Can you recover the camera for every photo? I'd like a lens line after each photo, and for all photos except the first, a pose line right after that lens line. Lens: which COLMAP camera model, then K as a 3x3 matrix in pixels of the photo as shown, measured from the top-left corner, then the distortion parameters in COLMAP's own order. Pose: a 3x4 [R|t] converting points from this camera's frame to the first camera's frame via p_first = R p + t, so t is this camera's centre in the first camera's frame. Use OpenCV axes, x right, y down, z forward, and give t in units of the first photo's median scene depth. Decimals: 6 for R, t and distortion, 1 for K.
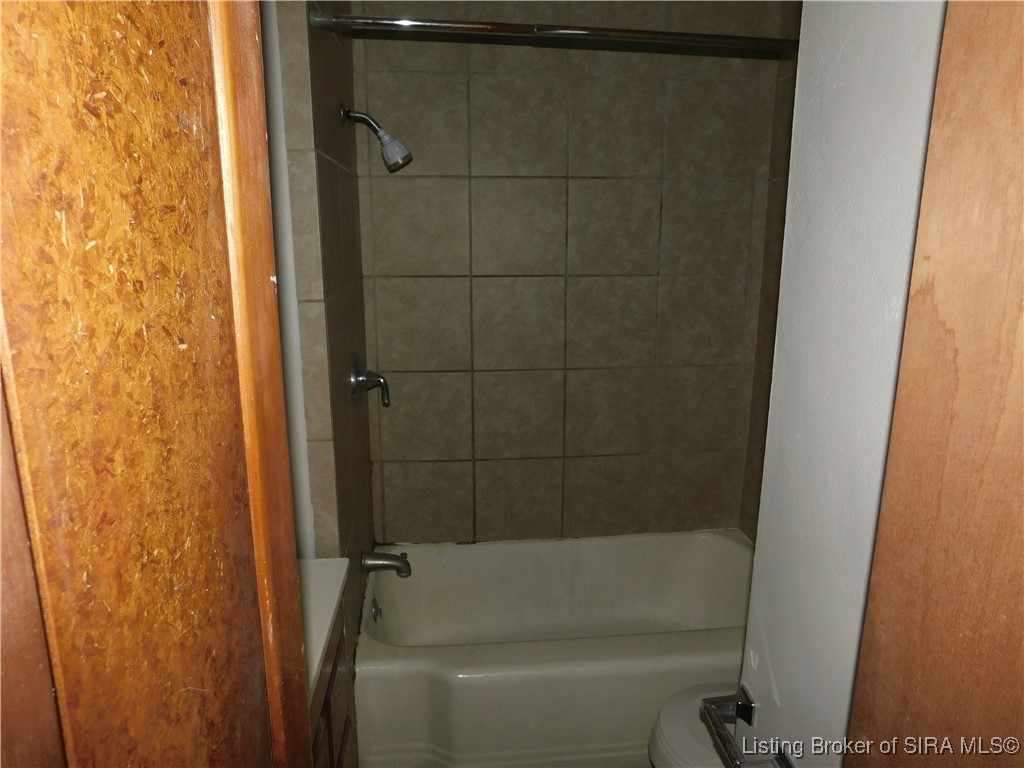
lens RADIAL K [[683.9, 0, 513.6], [0, 683.9, 379.4], [0, 0, 1]] dist [-0.014338, 0.013998]
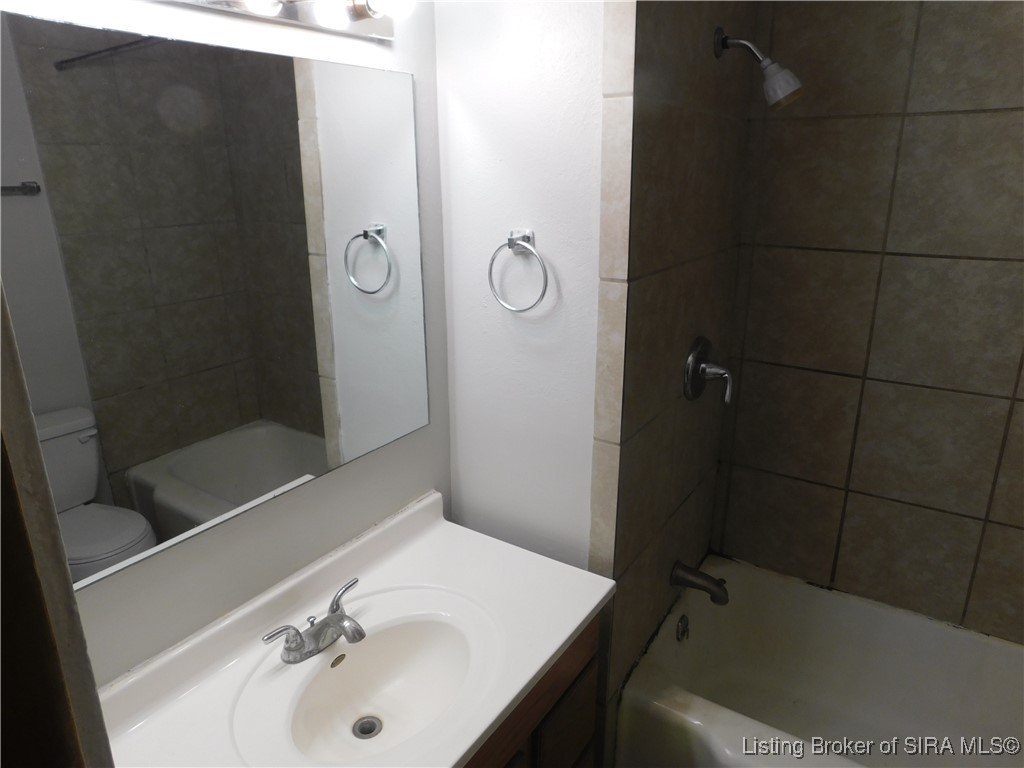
lens RADIAL K [[683.9, 0, 512.4], [0, 683.9, 389.4], [0, 0, 1]] dist [-0.014338, 0.013998]
pose [[0.790221, 0.183868, -0.584588, 0.078581], [-0.130734, 0.982548, 0.132316, -0.050754], [0.598715, -0.028133, 0.800468, 0.163710]]
